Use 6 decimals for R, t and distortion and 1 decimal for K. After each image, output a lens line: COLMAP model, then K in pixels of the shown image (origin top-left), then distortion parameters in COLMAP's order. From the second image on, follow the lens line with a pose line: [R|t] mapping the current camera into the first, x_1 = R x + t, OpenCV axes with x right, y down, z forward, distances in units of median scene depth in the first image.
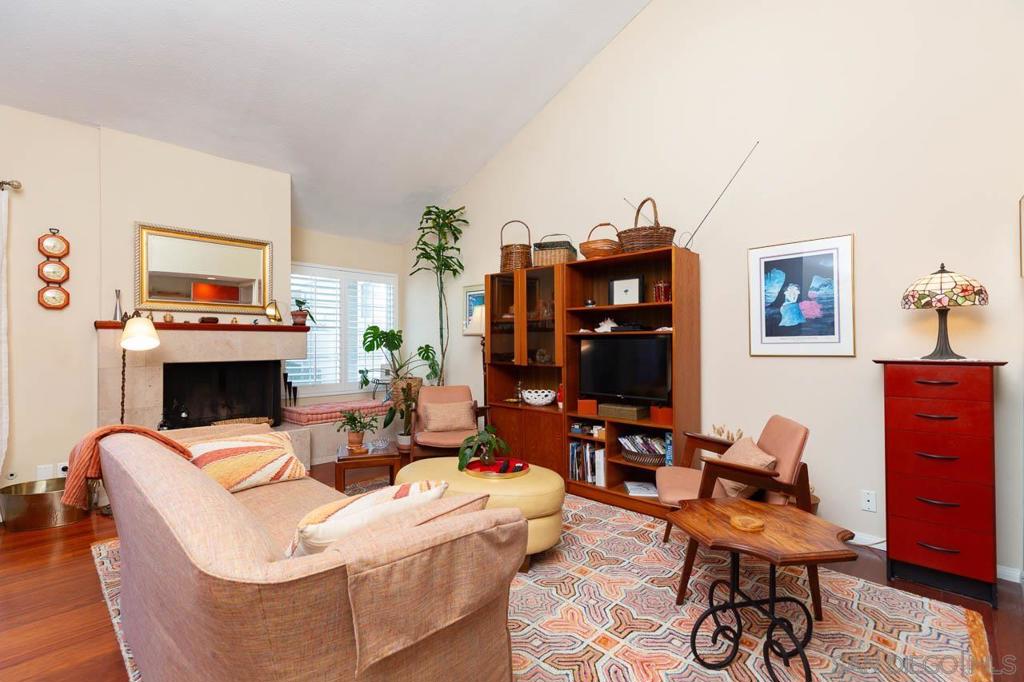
lens RADIAL K [[457.1, 0, 505.7], [0, 457.1, 342.5], [0, 0, 1]] dist [0.008532, -0.000202]
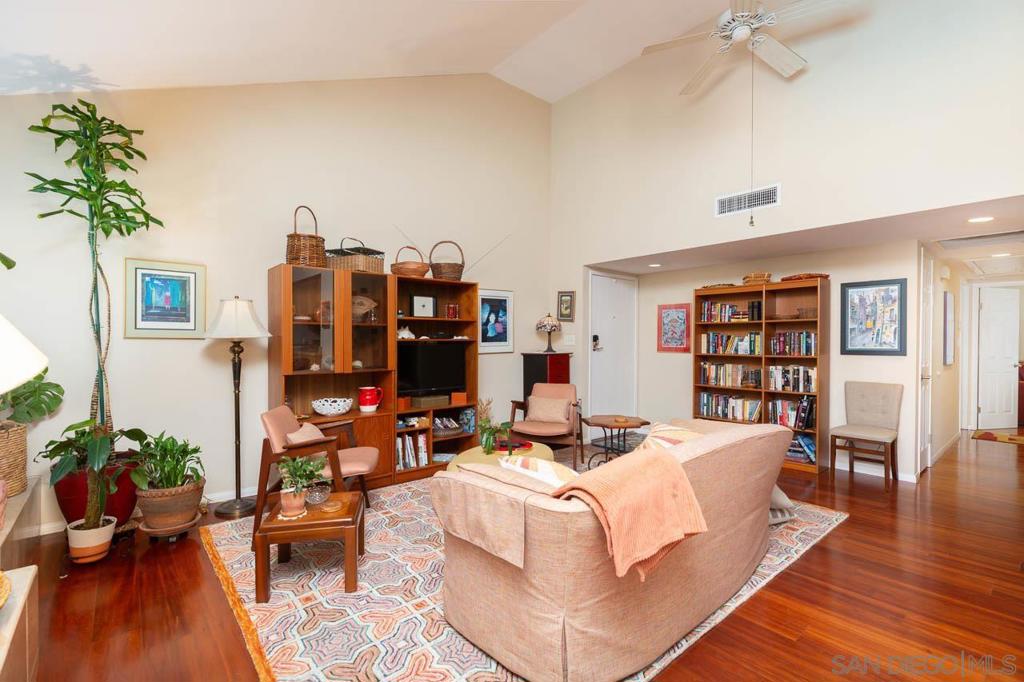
lens RADIAL K [[457.1, 0, 505.7], [0, 457.1, 342.5], [0, 0, 1]] dist [0.008532, -0.000202]
pose [[0.086769, -0.008662, 0.996191, -1.021452], [-0.005065, 0.999945, 0.009136, -0.026136], [-0.996216, -0.005838, 0.086721, 0.704942]]
